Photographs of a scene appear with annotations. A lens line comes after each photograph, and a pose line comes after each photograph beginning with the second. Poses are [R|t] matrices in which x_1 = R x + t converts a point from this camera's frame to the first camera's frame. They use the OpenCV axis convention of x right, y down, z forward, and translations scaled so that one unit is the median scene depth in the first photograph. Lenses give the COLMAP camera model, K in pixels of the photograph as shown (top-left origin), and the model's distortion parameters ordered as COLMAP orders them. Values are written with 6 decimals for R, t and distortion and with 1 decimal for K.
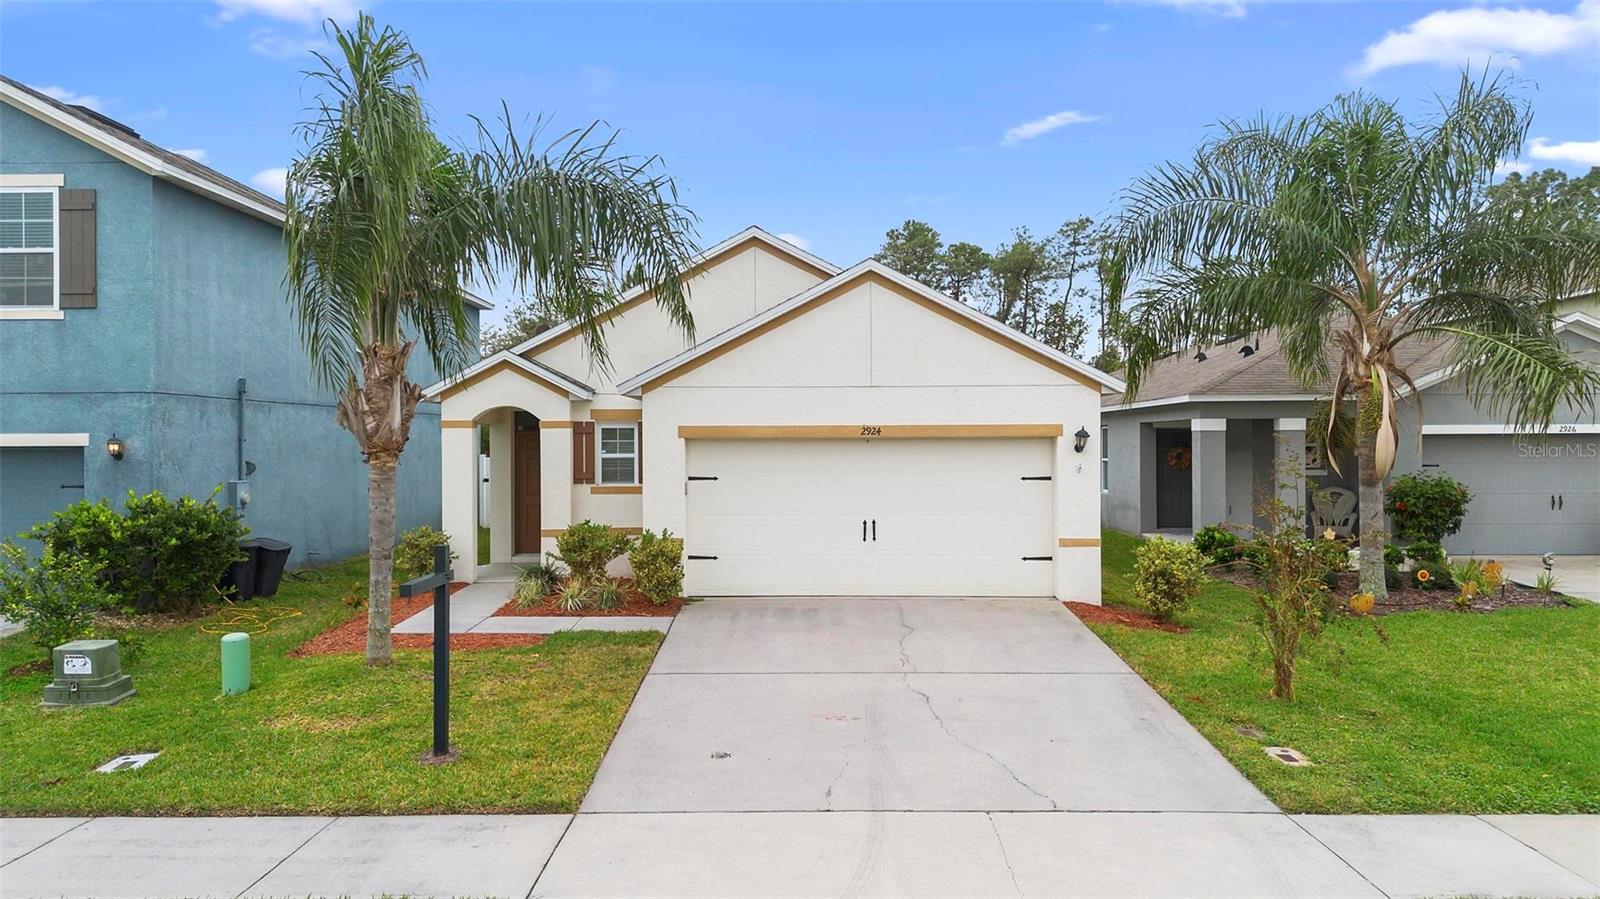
lens RADIAL K [[1132.4, 0, 804.0], [0, 1132.4, 448.9], [0, 0, 1]] dist [0.076548, -0.085484]
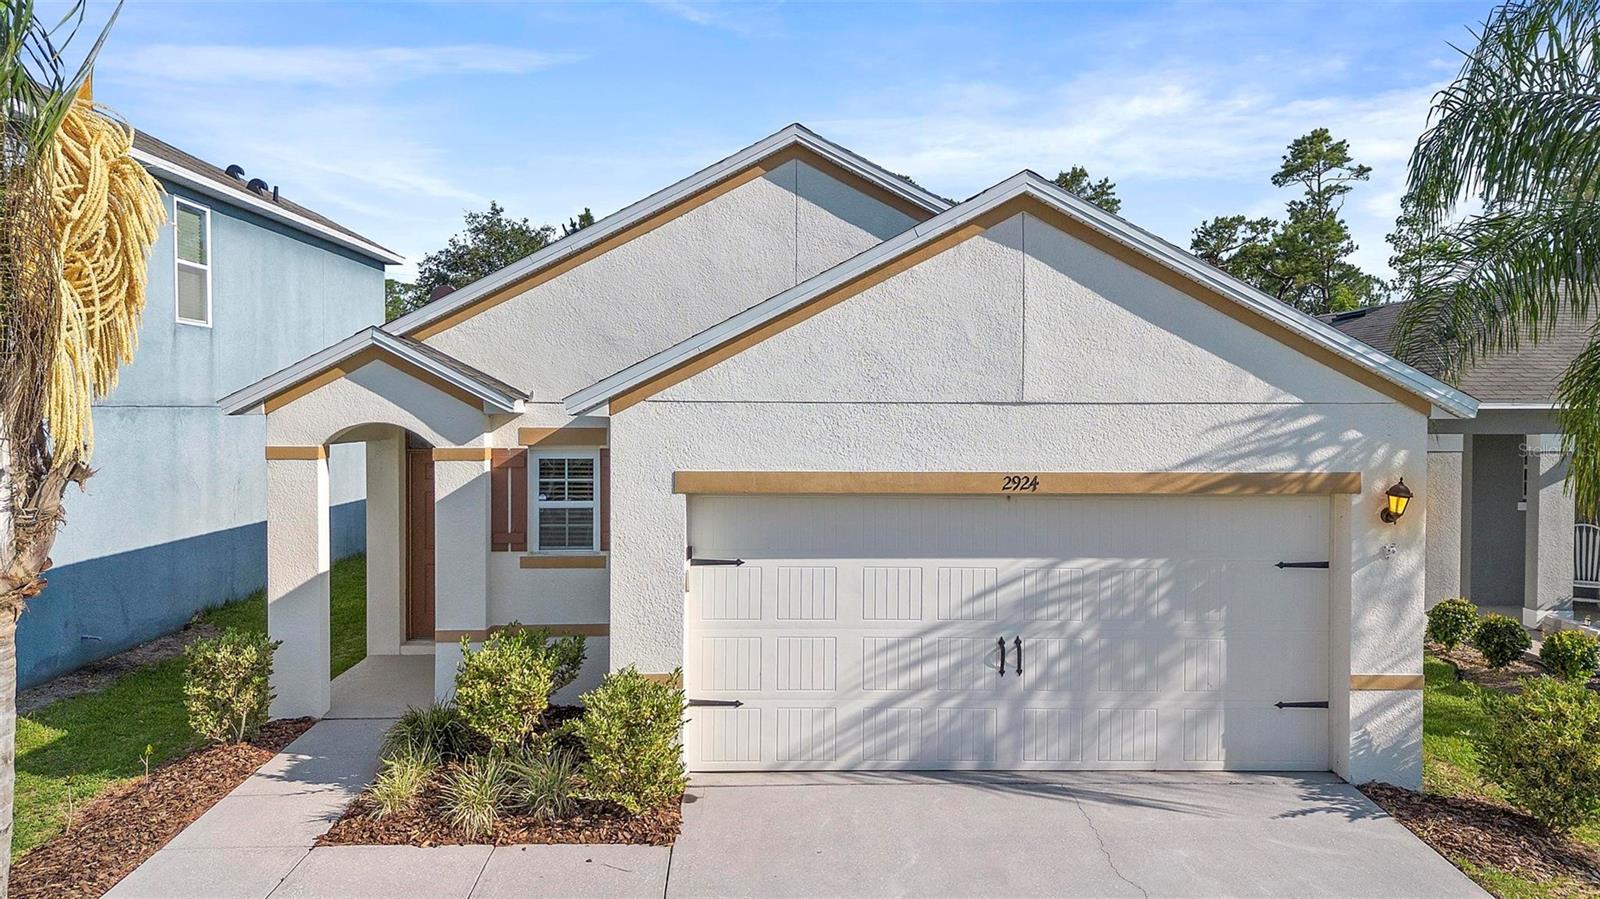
lens RADIAL K [[1141.9, 0, 796.9], [0, 1141.9, 423.6], [0, 0, 1]] dist [0.091596, -0.146150]
pose [[0.999534, 0.006077, 0.029931, -0.067378], [-0.006365, 0.999934, 0.009525, -0.049409], [-0.029871, -0.009711, 0.999507, 0.436892]]
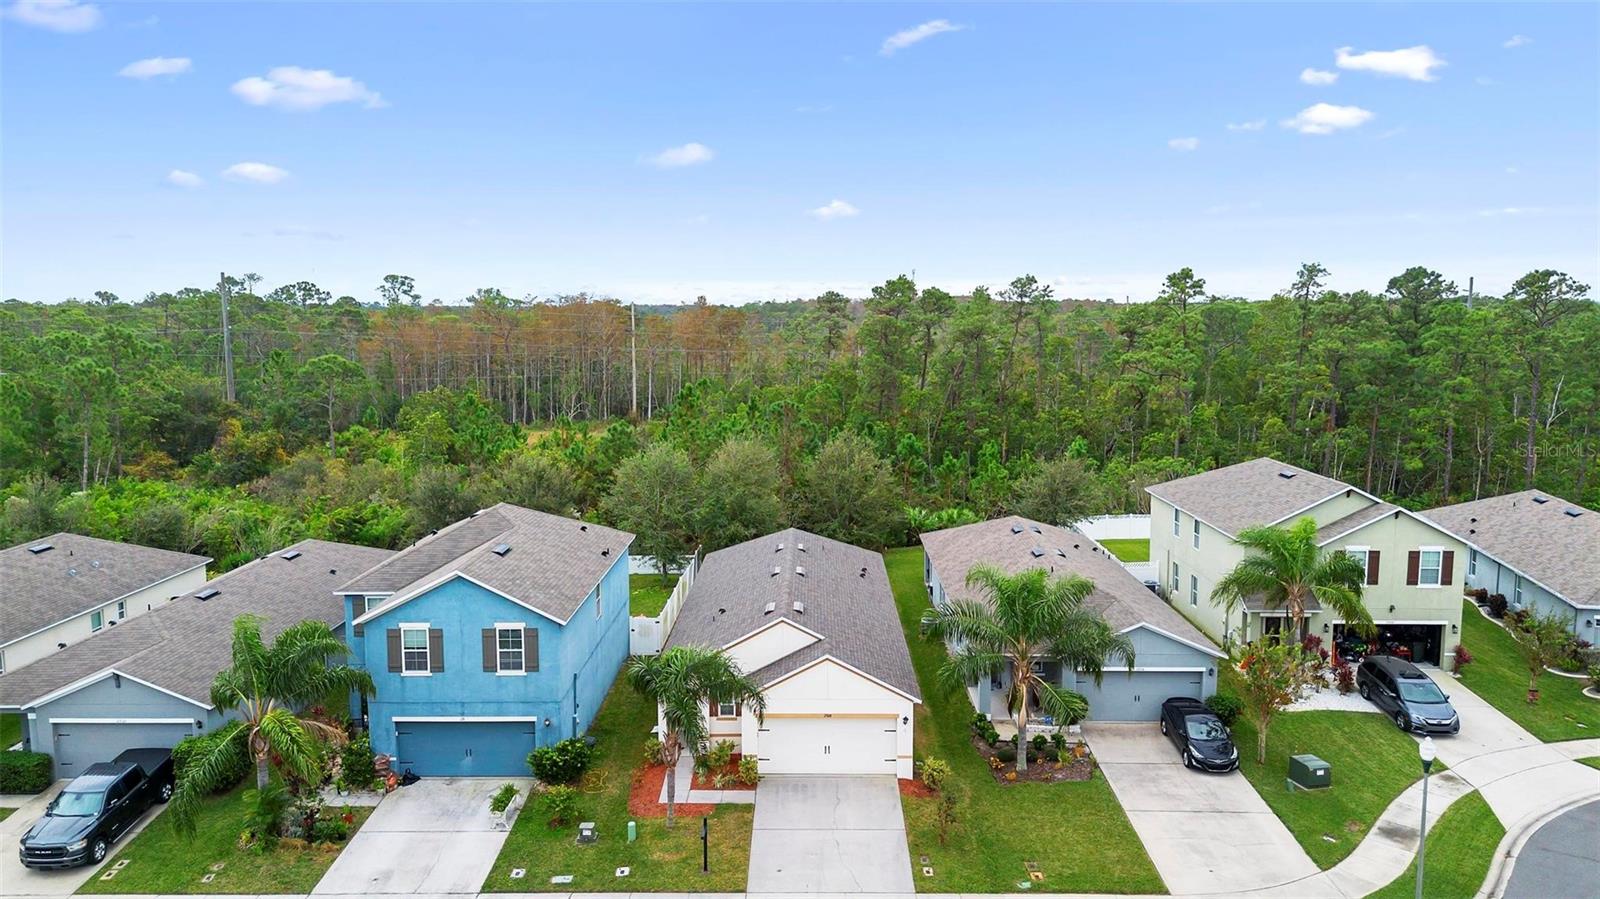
lens RADIAL K [[1132.4, 0, 804.0], [0, 1132.4, 448.9], [0, 0, 1]] dist [0.076548, -0.085484]
pose [[0.999992, 0.001564, -0.003662, 0.012960], [-0.001118, 0.992919, 0.118788, -0.952165], [0.003821, -0.118782, 0.992913, -1.572075]]
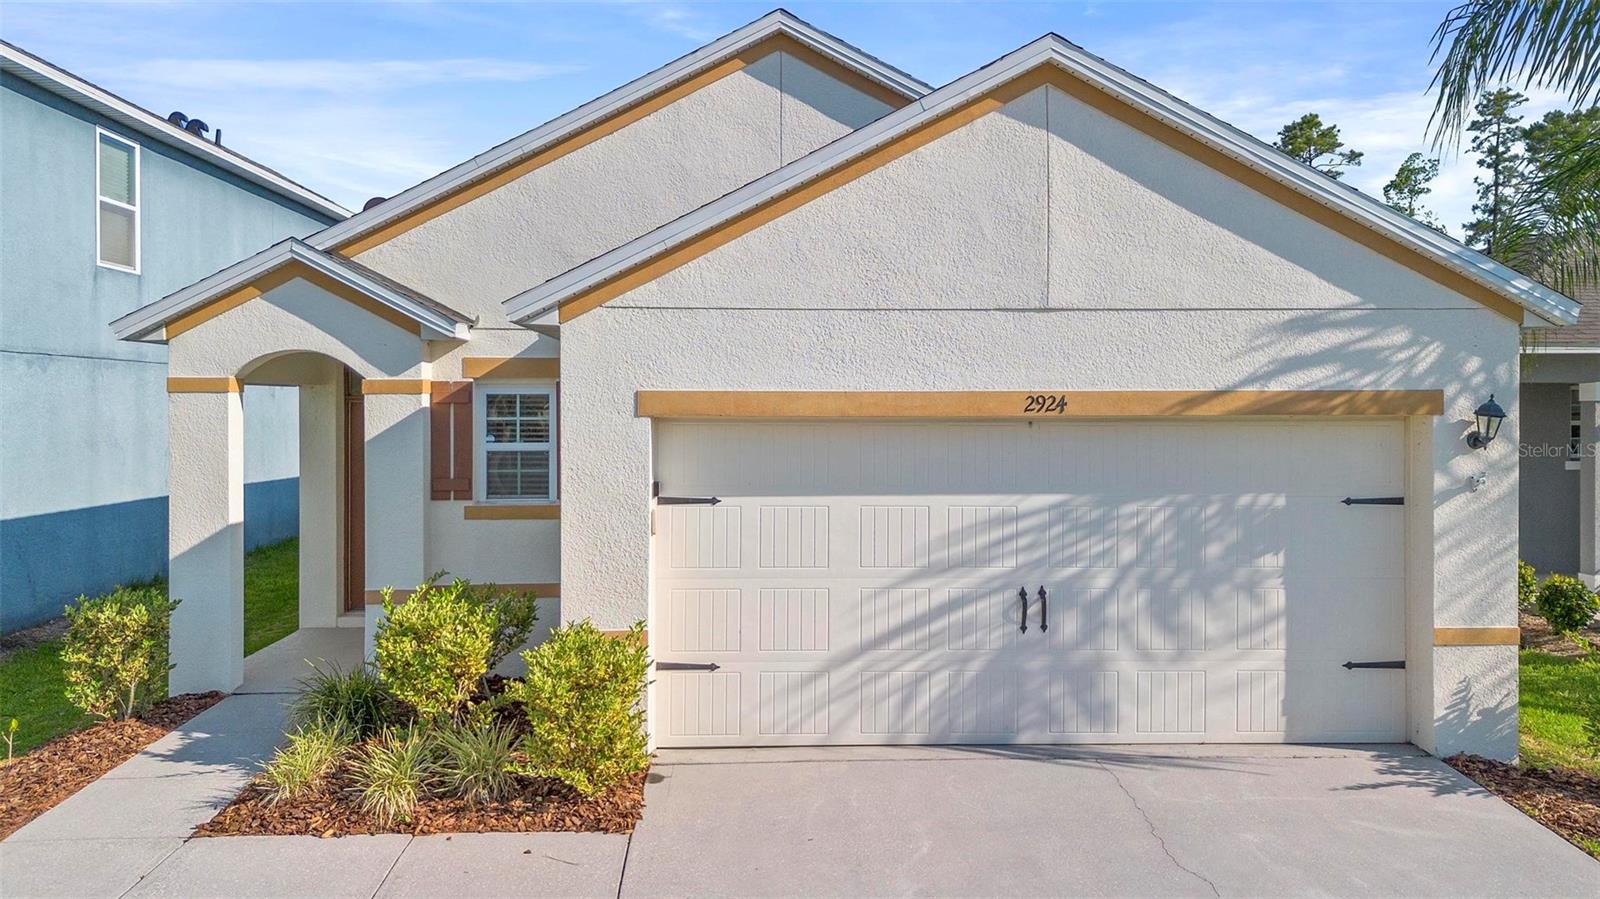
lens RADIAL K [[1144.4, 0, 797.7], [0, 1144.4, 403.0], [0, 0, 1]] dist [0.072678, -0.094729]
pose [[0.999097, 0.003478, 0.042335, -0.064201], [-0.003138, 0.999962, -0.008088, -0.011797], [-0.042362, 0.007948, 0.999071, 0.521257]]
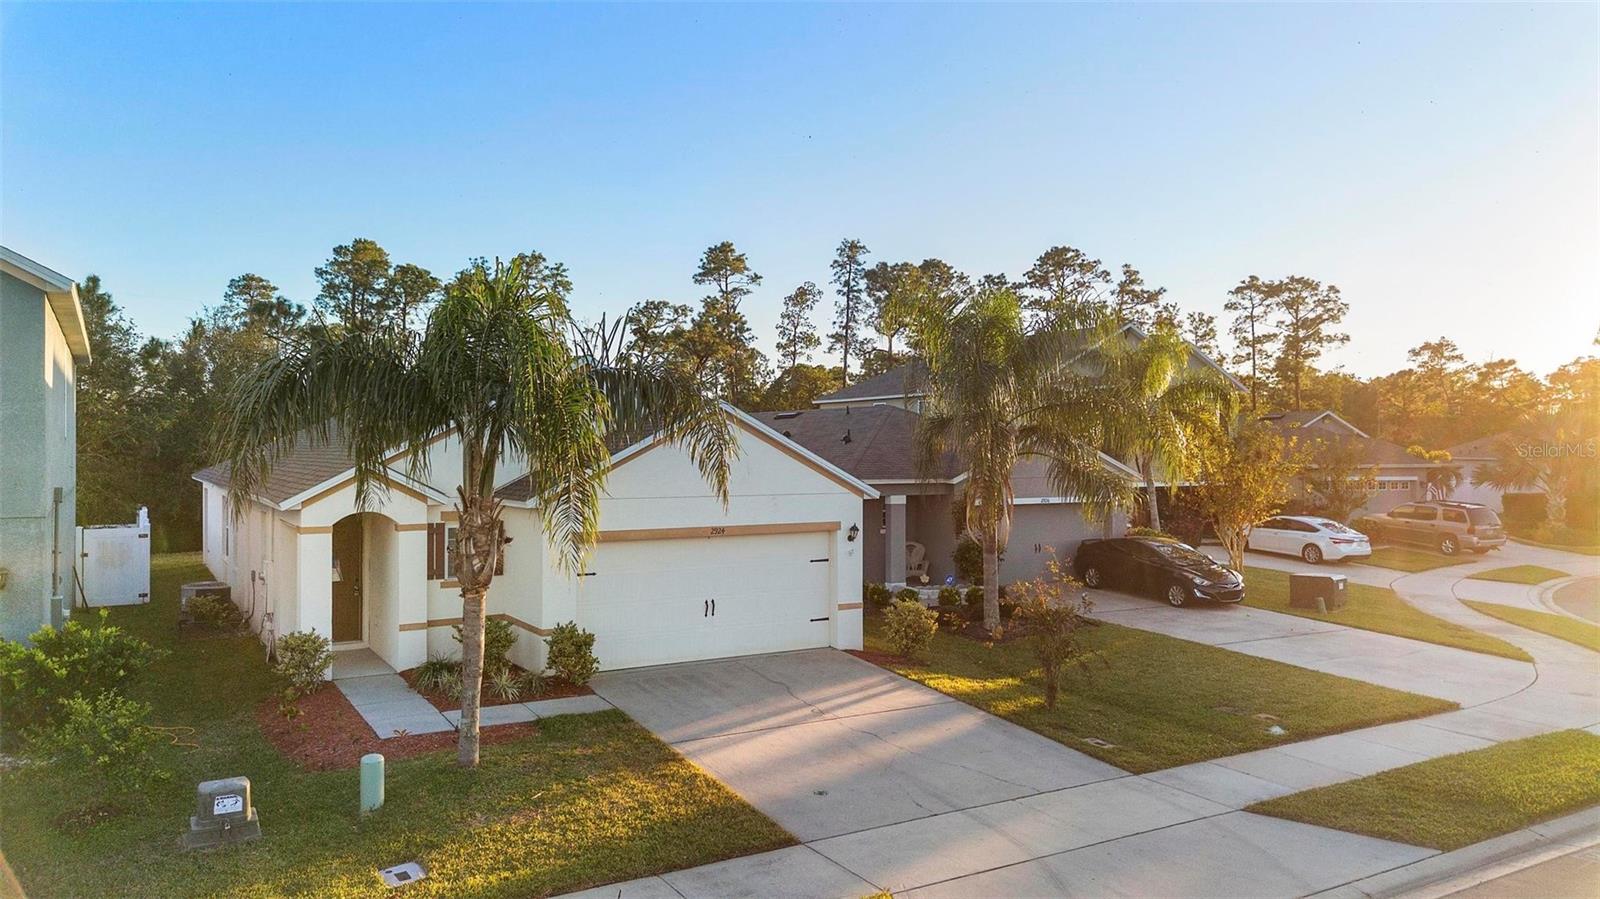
lens RADIAL K [[1132.4, 0, 804.0], [0, 1132.4, 448.9], [0, 0, 1]] dist [0.076548, -0.085484]
pose [[0.853606, 0.003806, 0.520905, -0.524951], [-0.001260, 0.999985, -0.005243, -0.101976], [-0.520918, 0.003819, 0.853598, -0.149833]]
